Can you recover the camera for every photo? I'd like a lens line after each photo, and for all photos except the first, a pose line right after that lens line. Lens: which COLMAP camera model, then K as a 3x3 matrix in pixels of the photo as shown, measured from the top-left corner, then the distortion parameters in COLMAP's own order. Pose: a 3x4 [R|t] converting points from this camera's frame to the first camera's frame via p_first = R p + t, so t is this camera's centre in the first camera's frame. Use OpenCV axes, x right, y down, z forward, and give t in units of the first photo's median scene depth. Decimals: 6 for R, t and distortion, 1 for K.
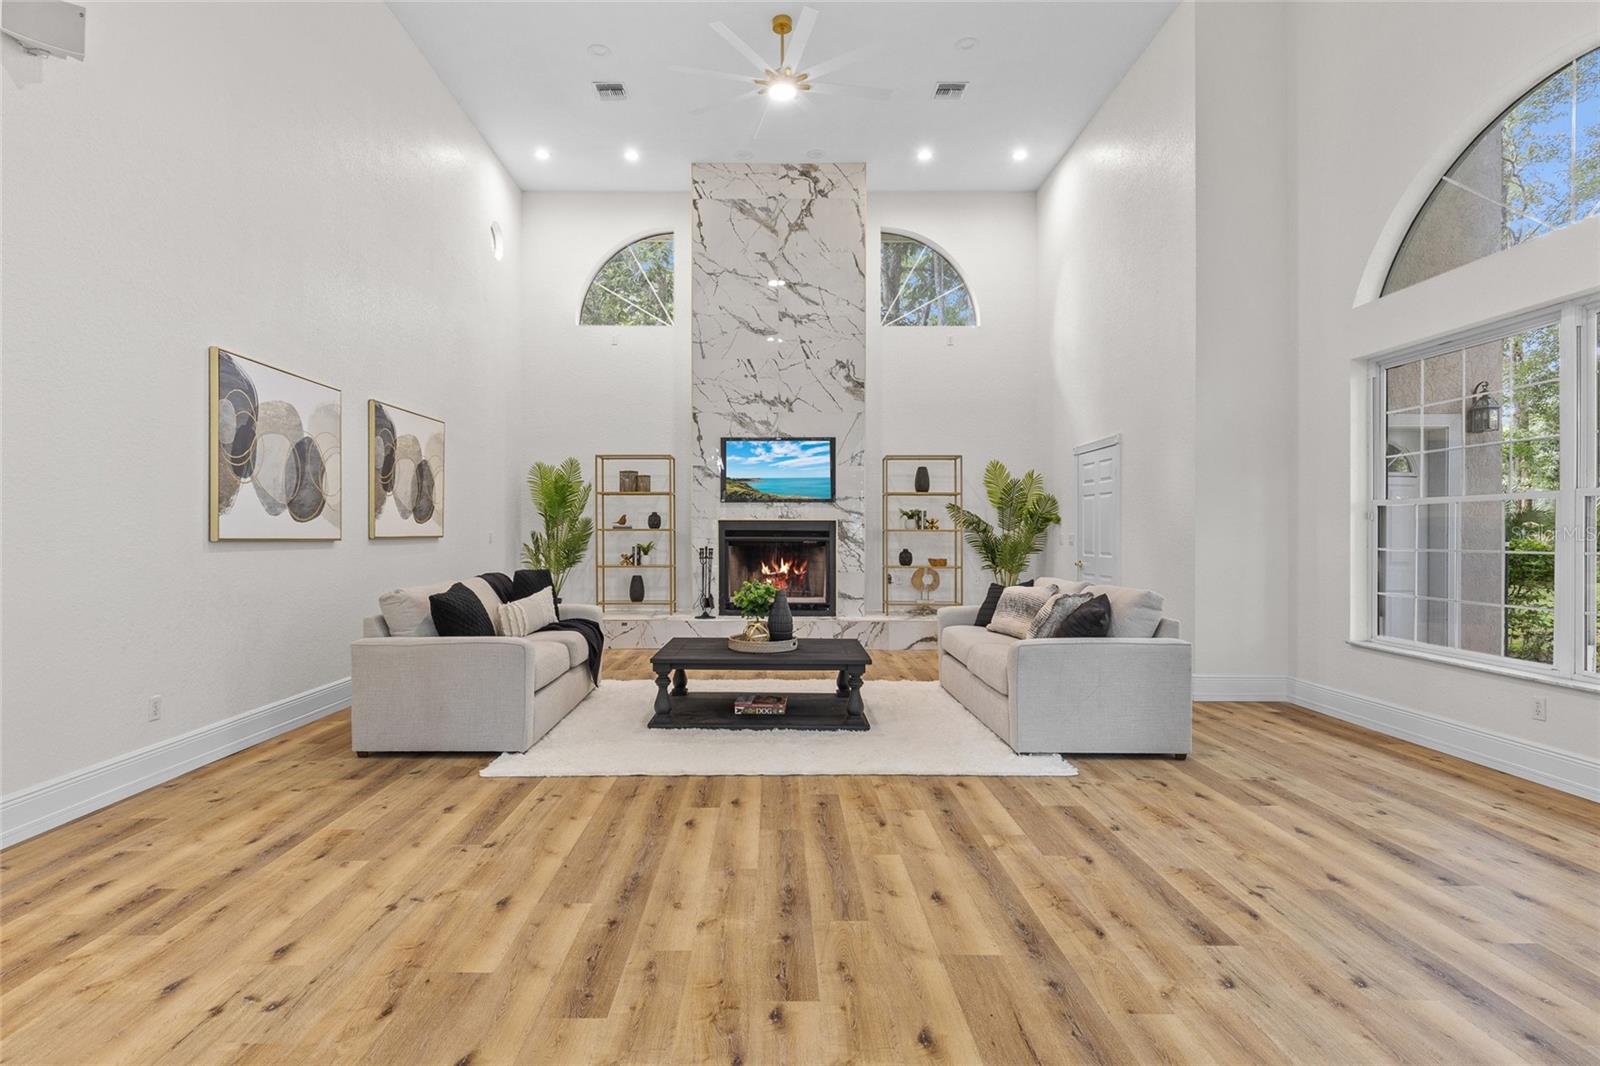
lens RADIAL K [[794.7, 0, 763.5], [0, 794.7, 538.0], [0, 0, 1]] dist [-0.003582, 0.001546]
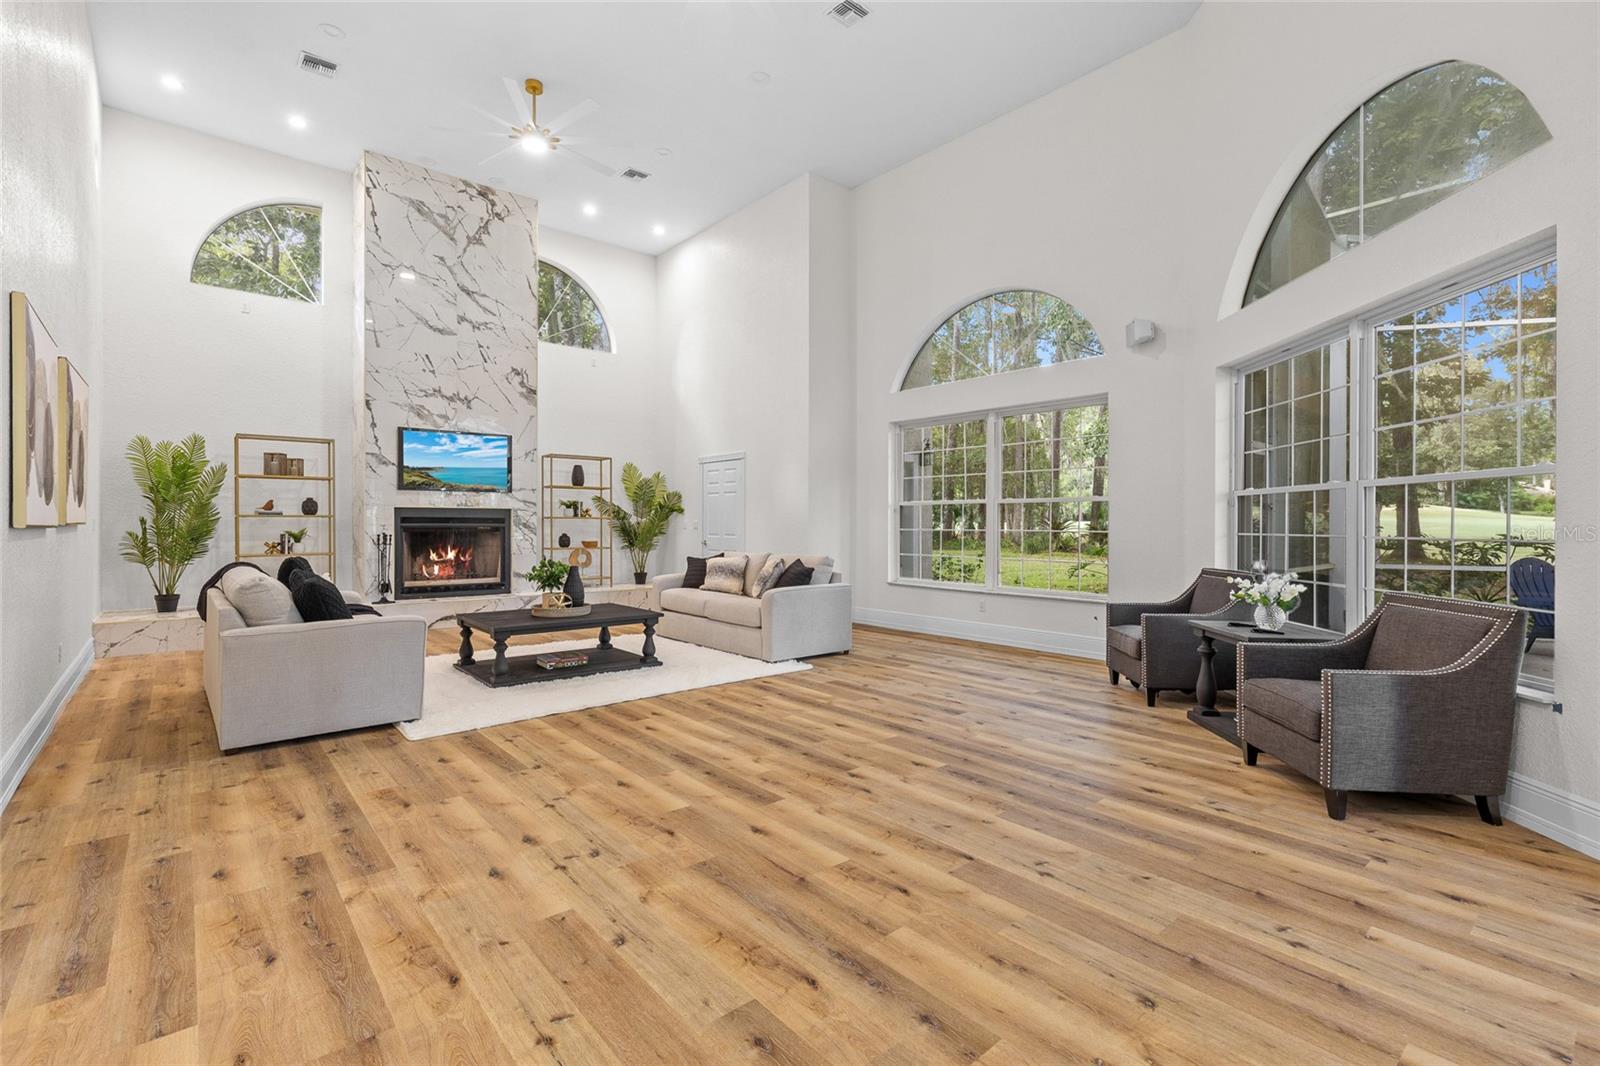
lens RADIAL K [[725.1, 0, 800.4], [0, 725.1, 522.1], [0, 0, 1]] dist [0.008369, -0.001473]
pose [[0.755034, 0.000595, 0.655685, -0.283767], [0.002190, 0.999992, -0.003428, 0.001380], [-0.655682, 0.004024, 0.755027, -0.052035]]
